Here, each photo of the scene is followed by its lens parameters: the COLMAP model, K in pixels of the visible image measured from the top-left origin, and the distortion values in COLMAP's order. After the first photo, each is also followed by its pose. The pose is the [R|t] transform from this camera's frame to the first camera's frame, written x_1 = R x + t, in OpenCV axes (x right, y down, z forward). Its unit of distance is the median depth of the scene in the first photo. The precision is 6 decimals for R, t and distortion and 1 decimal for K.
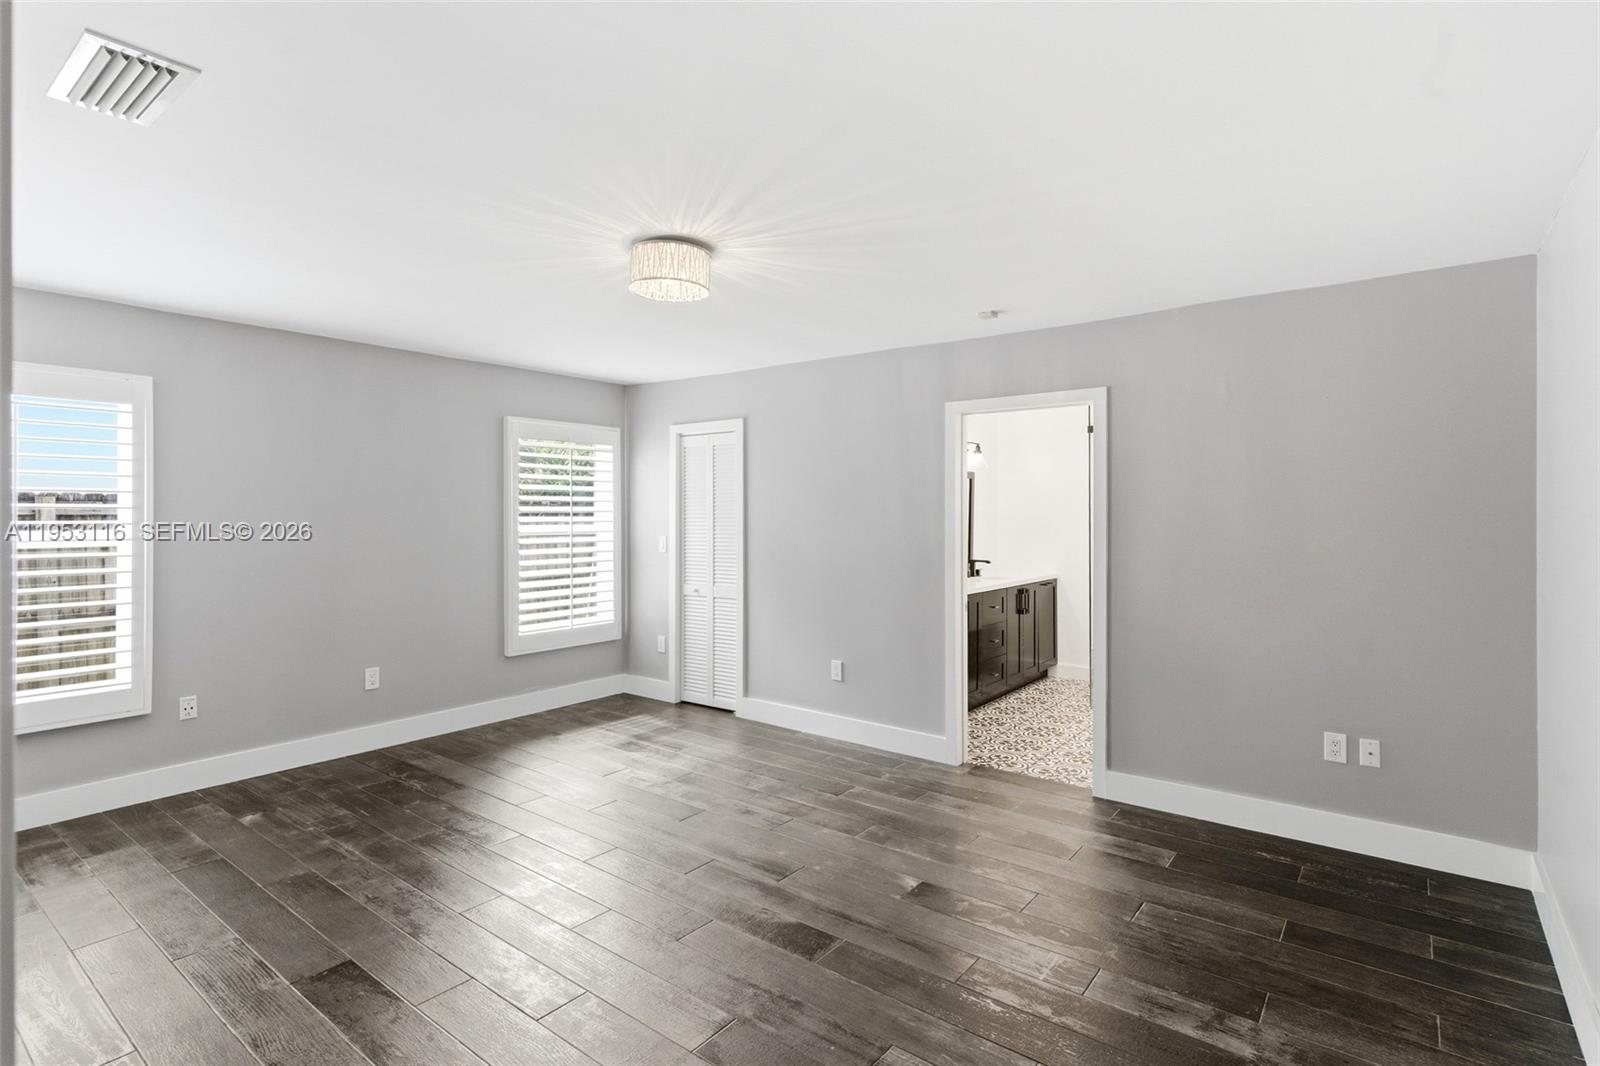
lens RADIAL K [[780.5, 0, 783.4], [0, 780.5, 508.8], [0, 0, 1]] dist [-0.000129, -0.001253]
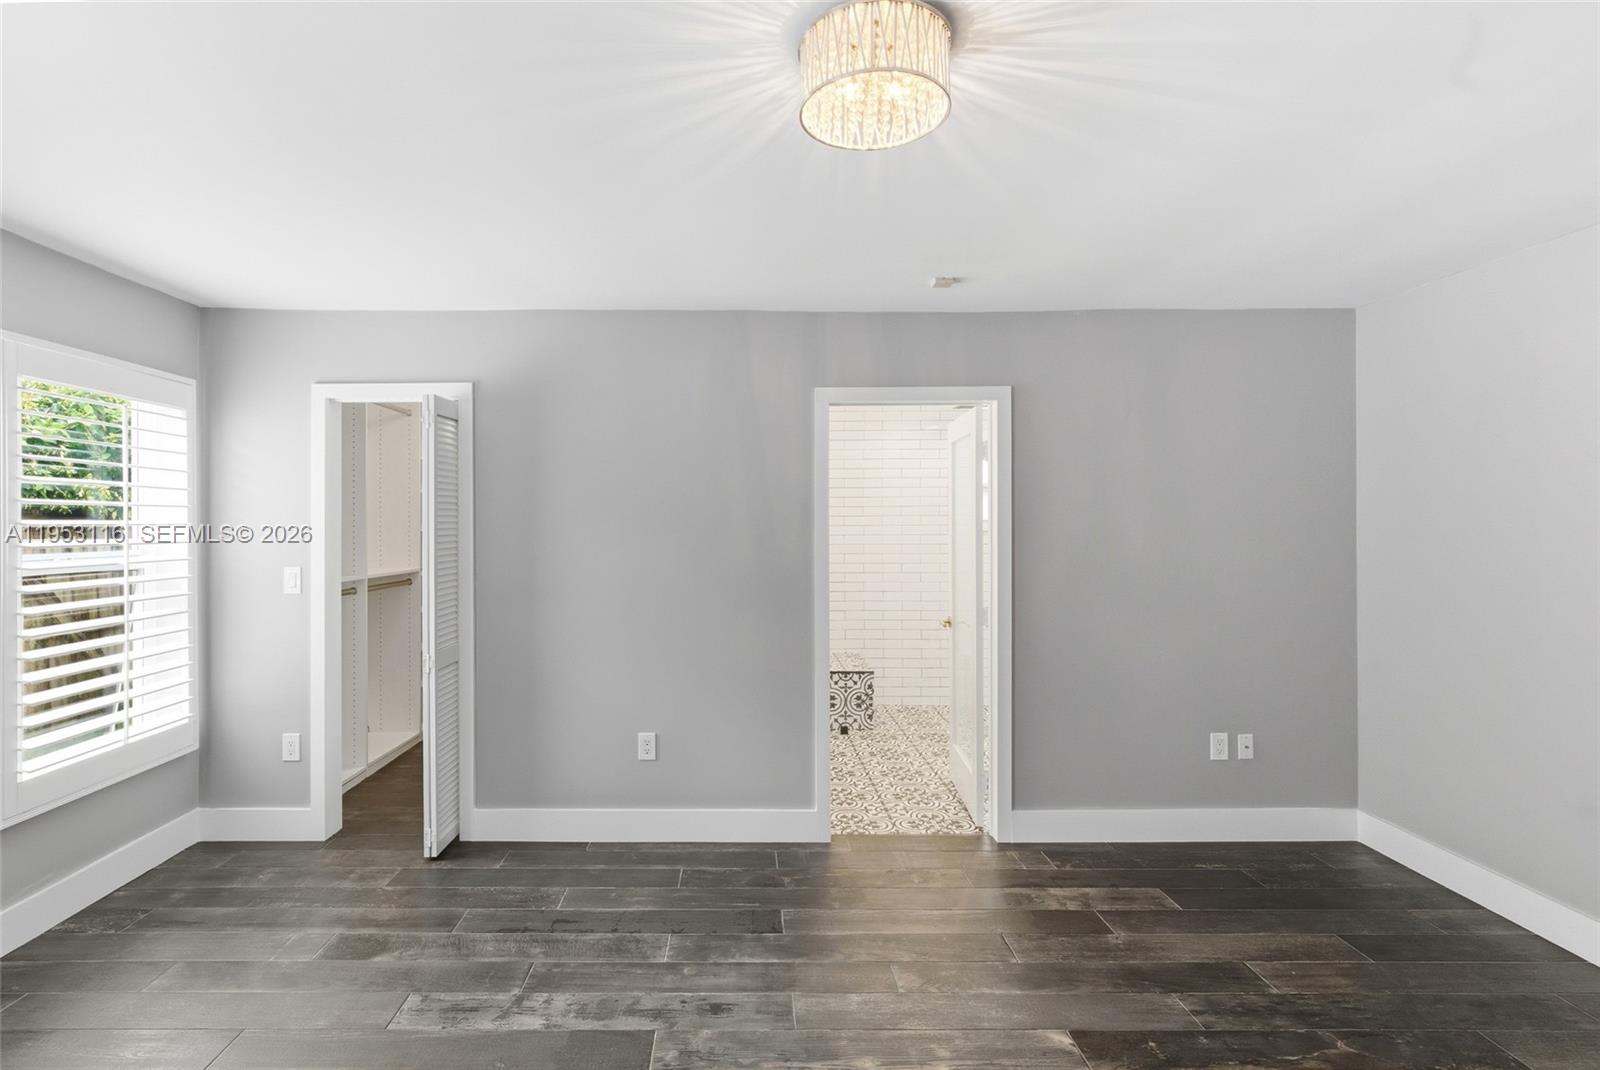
lens RADIAL K [[804.1, 0, 735.0], [0, 804.1, 514.4], [0, 0, 1]] dist [-0.004046, -0.000049]
pose [[0.787268, 0.005833, 0.616583, -0.368297], [-0.000948, 0.999966, -0.008250, 0.000114], [-0.616610, 0.005910, 0.787247, 0.413829]]
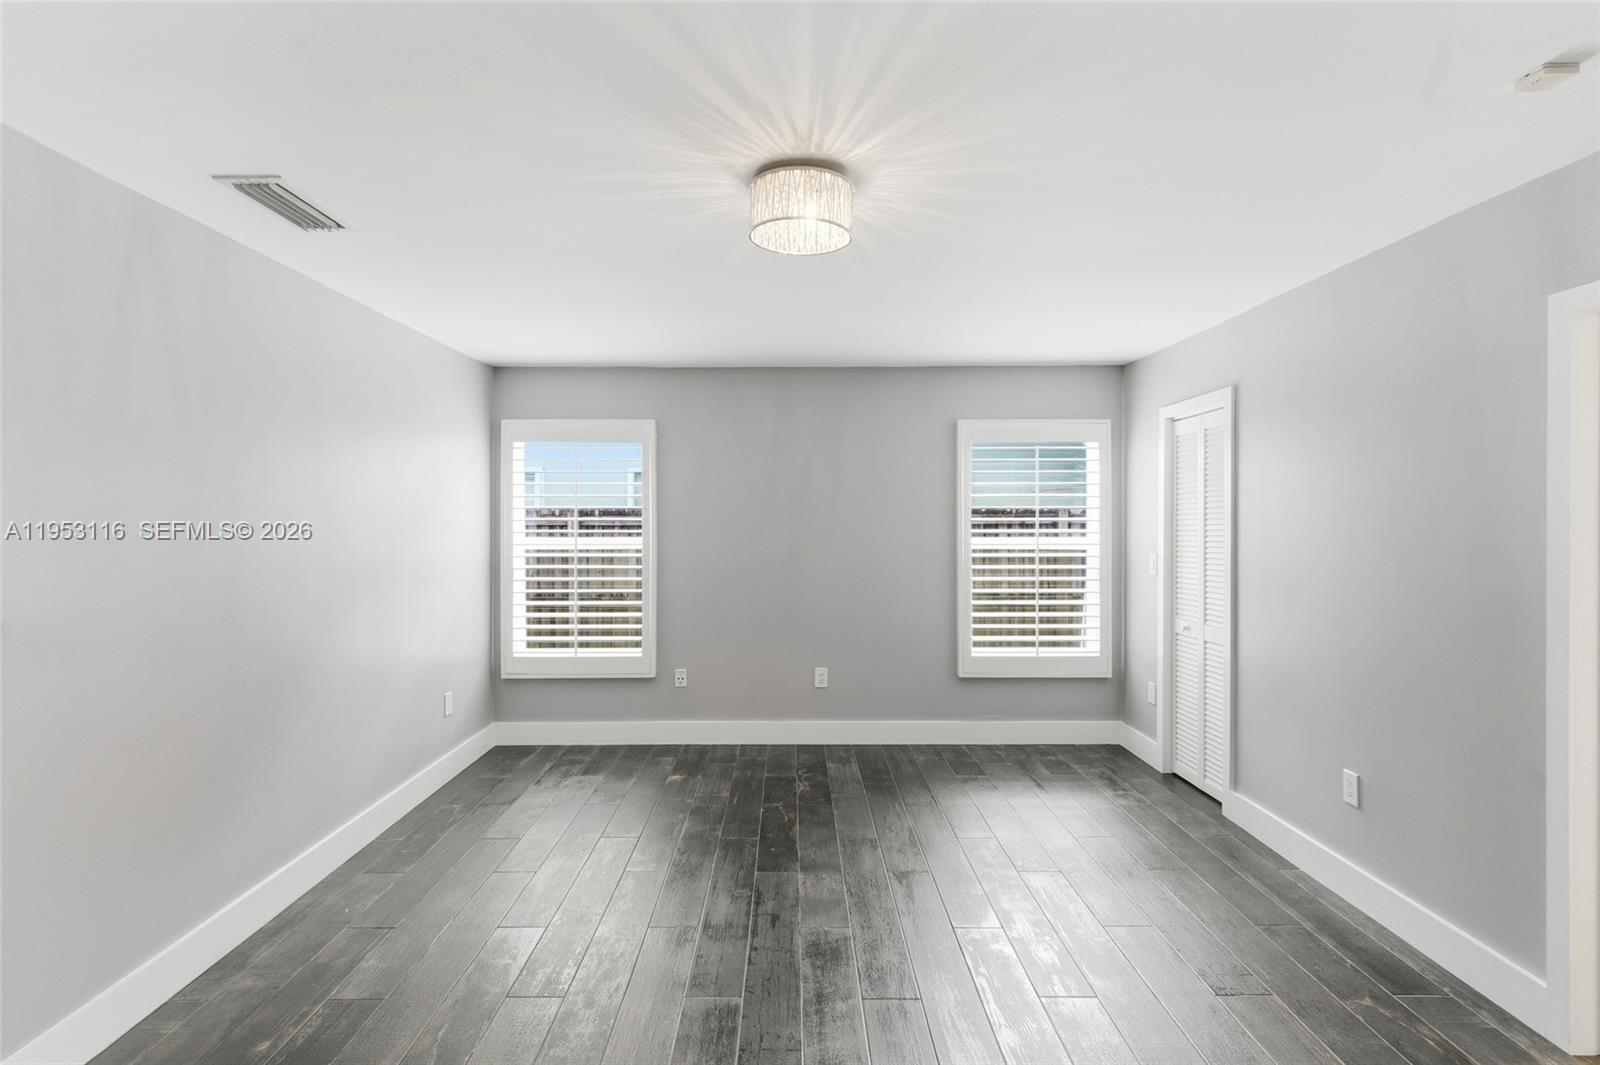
lens RADIAL K [[763.6, 0, 797.2], [0, 763.6, 527.8], [0, 0, 1]] dist [0.002667, -0.000737]
pose [[0.624148, 0.004528, -0.781293, 0.293321], [0.005779, 0.999929, 0.010412, 0.000030], [0.781285, -0.011013, 0.624077, 0.345292]]
